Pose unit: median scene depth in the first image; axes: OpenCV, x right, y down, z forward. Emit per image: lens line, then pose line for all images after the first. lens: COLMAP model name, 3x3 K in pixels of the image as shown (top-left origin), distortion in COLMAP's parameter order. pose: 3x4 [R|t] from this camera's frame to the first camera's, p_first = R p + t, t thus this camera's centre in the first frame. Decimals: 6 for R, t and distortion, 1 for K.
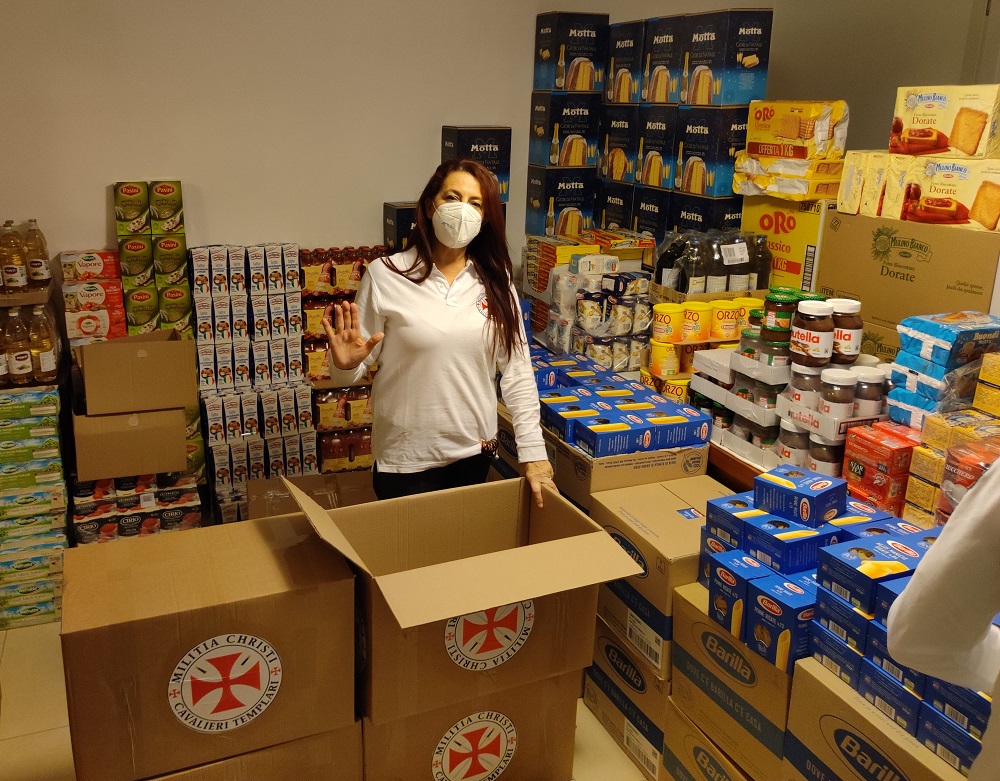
lens RADIAL K [[850.7, 0, 498.7], [0, 850.7, 338.2], [0, 0, 1]] dist [0.007853, -0.022024]
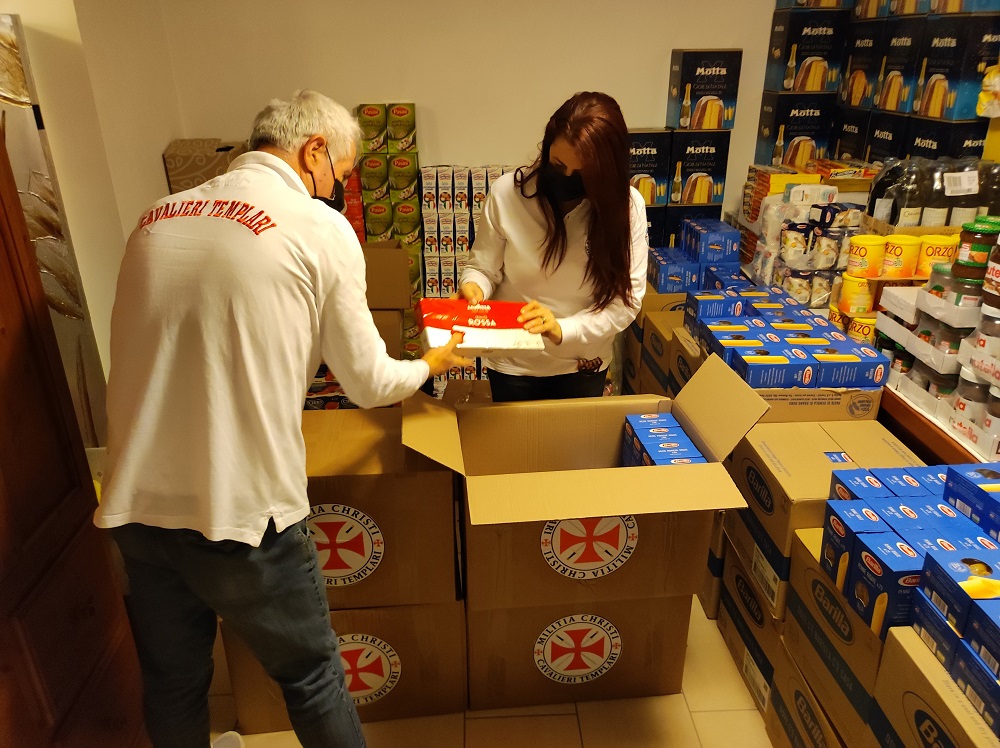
lens RADIAL K [[778.6, 0, 500.0], [0, 778.6, 374.0], [0, 0, 1]] dist [-0.001168, -0.006106]
pose [[0.950704, 0.101357, -0.293066, 0.087418], [-0.061072, 0.987764, 0.143502, 0.012040], [0.304025, -0.118530, 0.945261, 0.068246]]
